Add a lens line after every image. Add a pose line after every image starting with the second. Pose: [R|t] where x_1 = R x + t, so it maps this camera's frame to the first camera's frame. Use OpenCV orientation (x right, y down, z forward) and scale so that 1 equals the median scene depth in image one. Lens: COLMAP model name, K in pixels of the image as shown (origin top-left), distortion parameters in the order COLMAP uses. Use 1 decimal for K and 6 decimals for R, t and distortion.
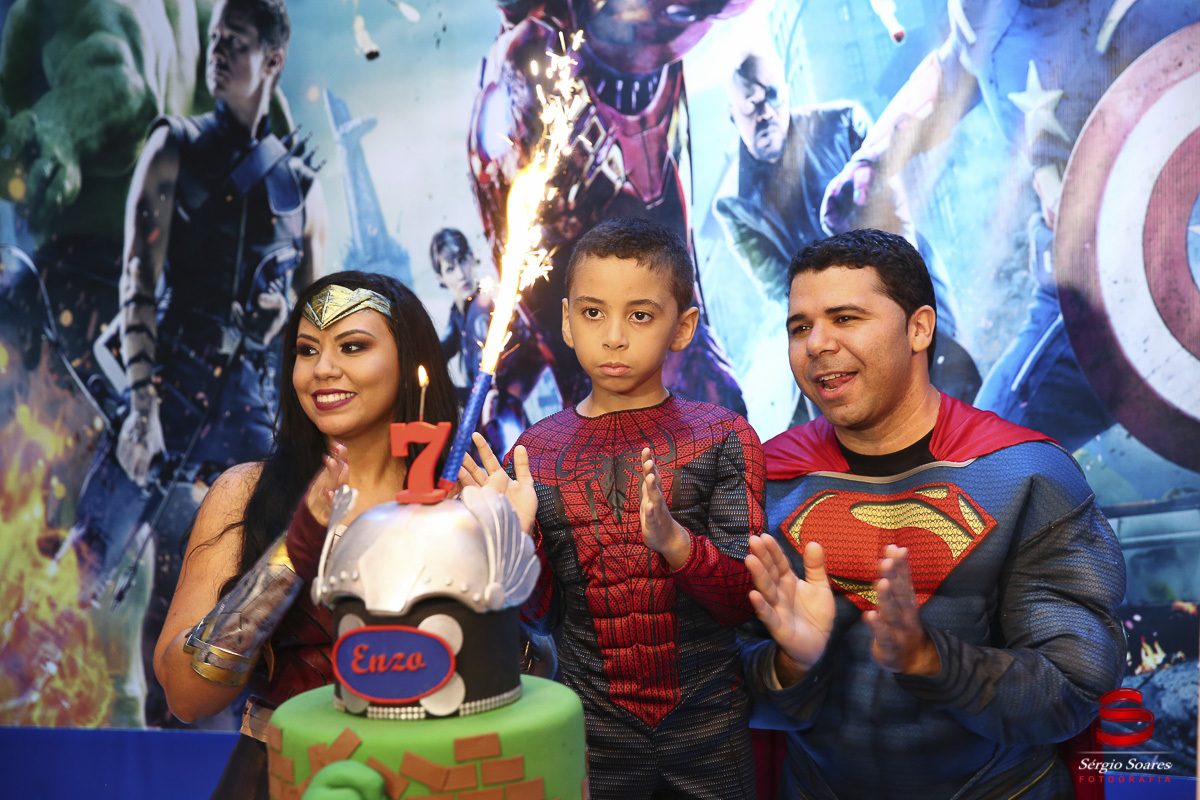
lens RADIAL K [[2160.5, 0, 585.0], [0, 2160.5, 395.1], [0, 0, 1]] dist [0.199317, 0.000000]
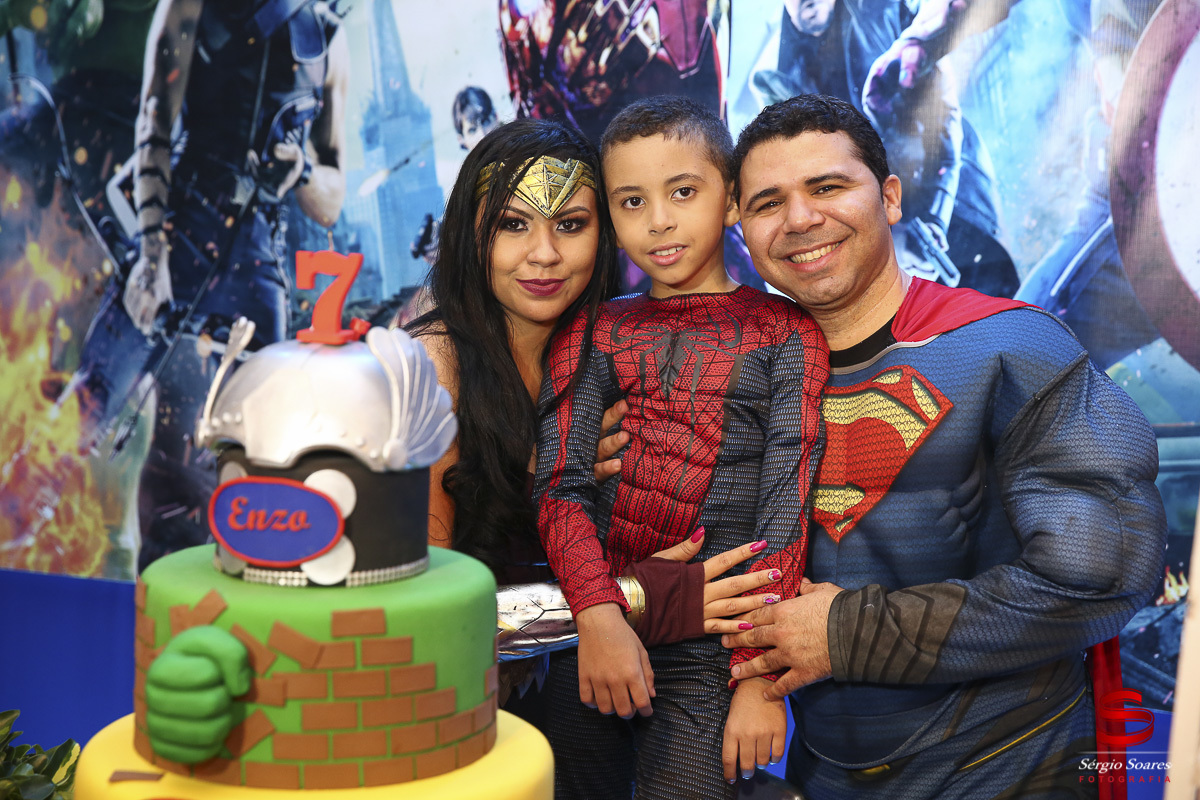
lens RADIAL K [[2059.5, 0, 583.7], [0, 2059.5, 403.3], [0, 0, 1]] dist [0.177070, 0.000000]
pose [[0.996280, 0.074096, -0.043997, 0.035858], [-0.071912, 0.996192, 0.049303, 0.013364], [0.047482, -0.045955, 0.997814, 0.089289]]
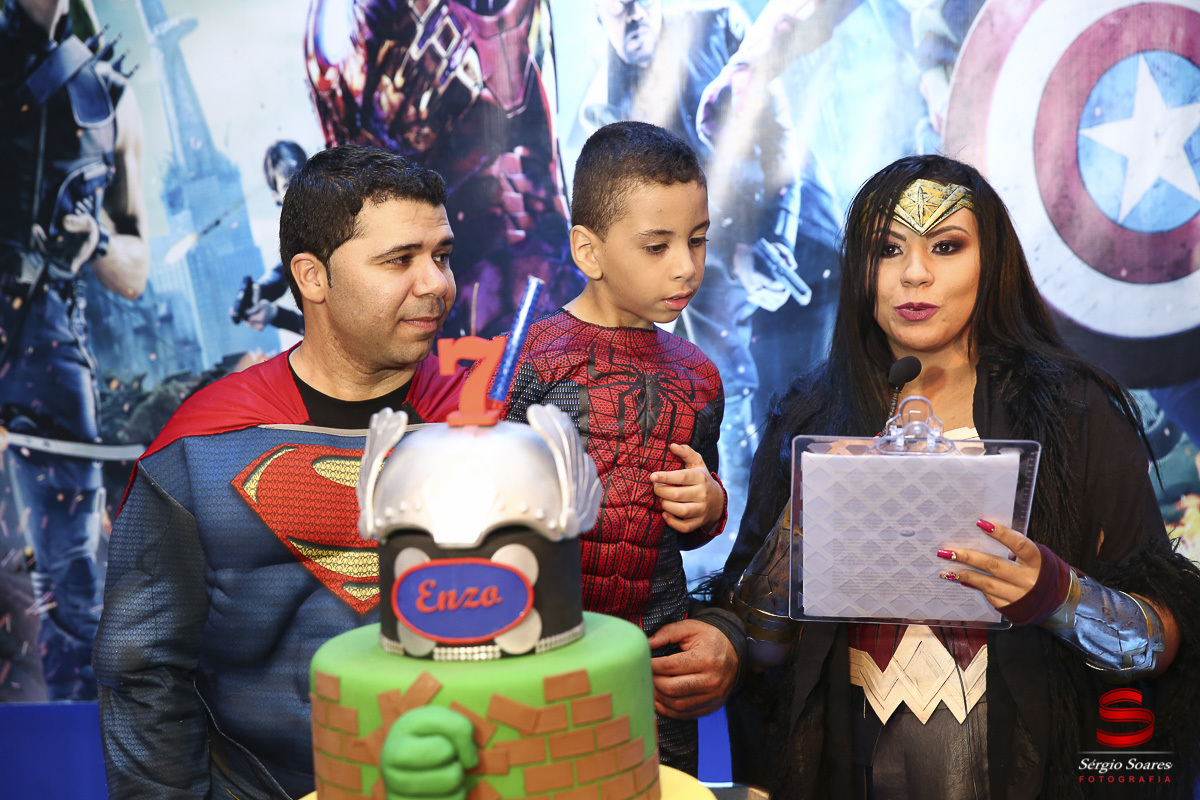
lens RADIAL K [[2291.0, 0, 592.5], [0, 2291.0, 394.7], [0, 0, 1]] dist [0.224931, 0.000000]
pose [[0.985789, -0.027838, 0.165663, -0.099688], [0.023477, 0.999326, 0.028222, 0.005613], [-0.166337, -0.023931, 0.985779, 0.018567]]
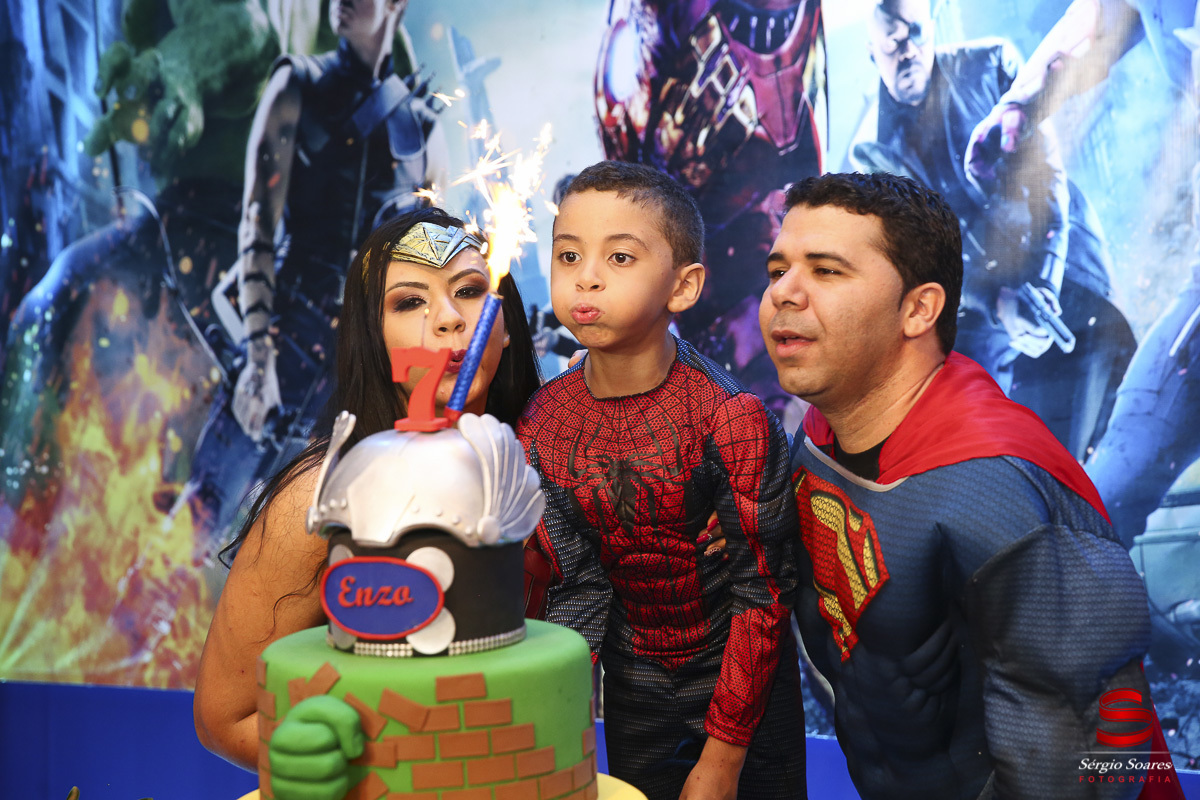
lens RADIAL K [[2291.0, 0, 599.0], [0, 2291.0, 387.5], [0, 0, 1]] dist [0.224931, 0.000000]
pose [[0.994113, 0.023233, -0.105824, 0.056981], [-0.023337, 0.999728, 0.000256, 0.015352], [0.105801, 0.002216, 0.994385, 0.006378]]
